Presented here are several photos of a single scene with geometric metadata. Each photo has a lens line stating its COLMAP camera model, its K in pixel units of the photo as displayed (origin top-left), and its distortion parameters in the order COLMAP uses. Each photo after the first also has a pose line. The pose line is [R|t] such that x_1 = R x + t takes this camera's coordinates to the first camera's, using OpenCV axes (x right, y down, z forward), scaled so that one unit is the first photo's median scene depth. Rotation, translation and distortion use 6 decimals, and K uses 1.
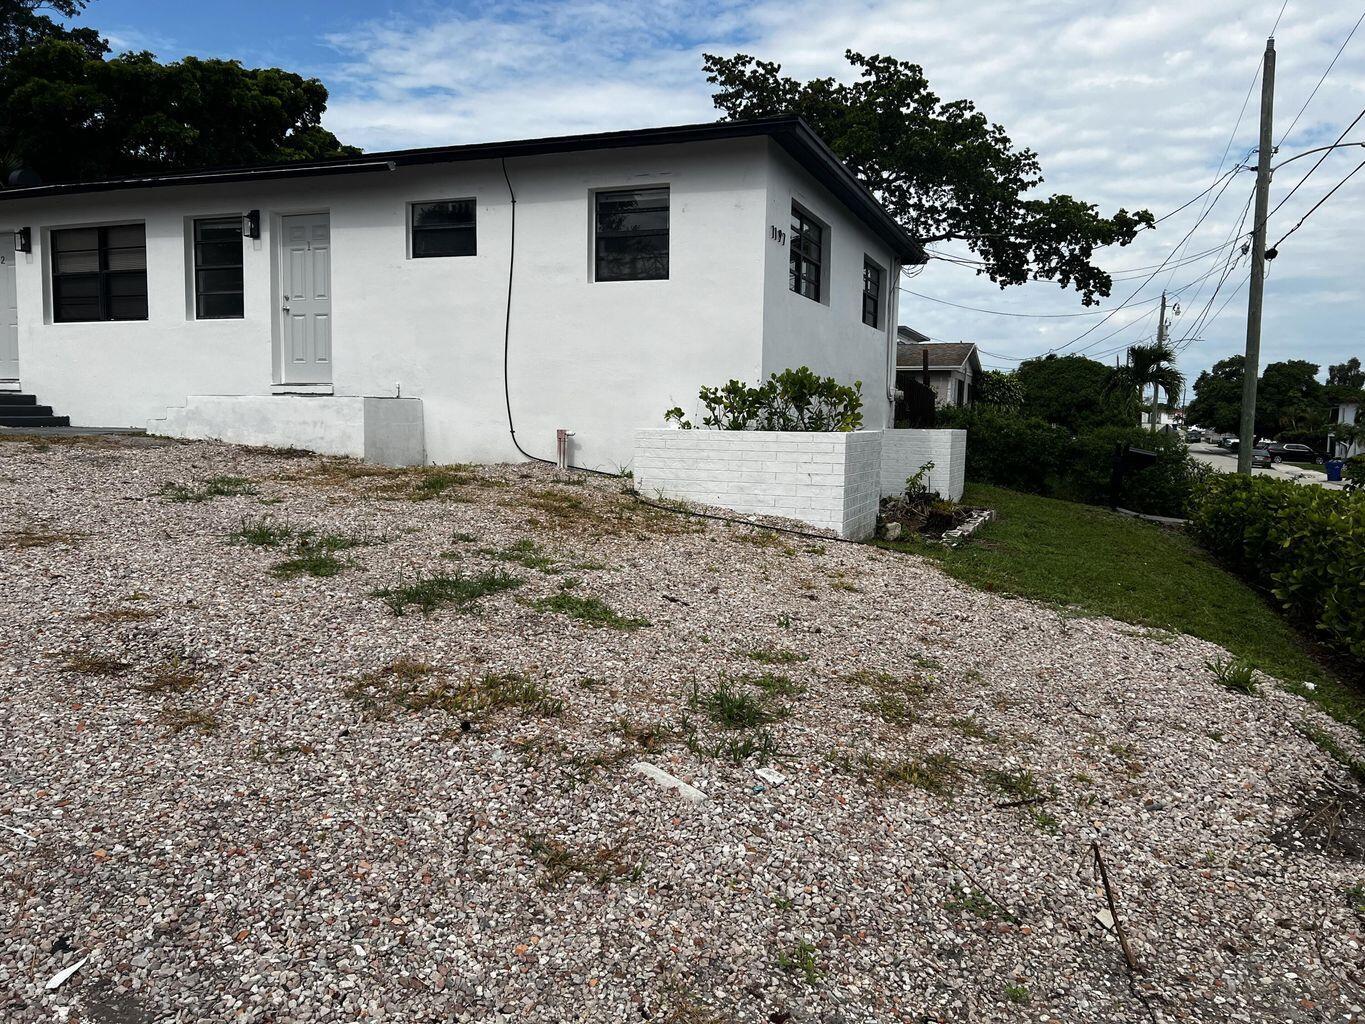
lens RADIAL K [[1017.6, 0, 684.5], [0, 1017.6, 509.3], [0, 0, 1]] dist [0.014949, -0.016815]
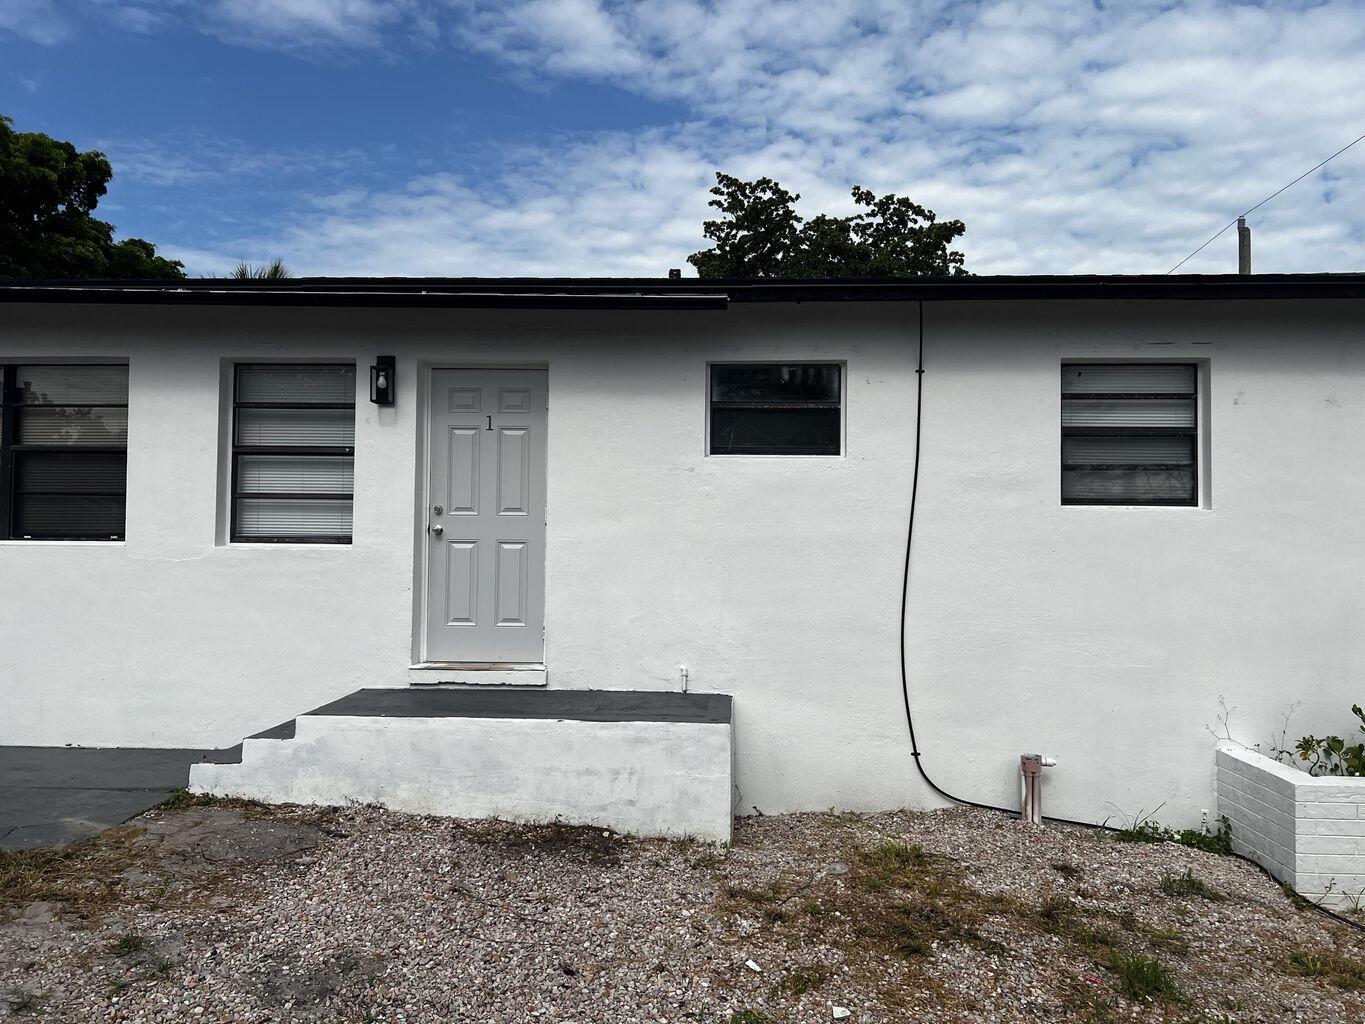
lens RADIAL K [[1017.6, 0, 682.8], [0, 1017.6, 514.7], [0, 0, 1]] dist [0.014949, -0.016815]
pose [[0.951993, 0.002181, 0.306111, -0.438297], [0.032034, 0.993775, -0.106704, -0.142496], [-0.304438, 0.111387, 0.945997, 0.435514]]
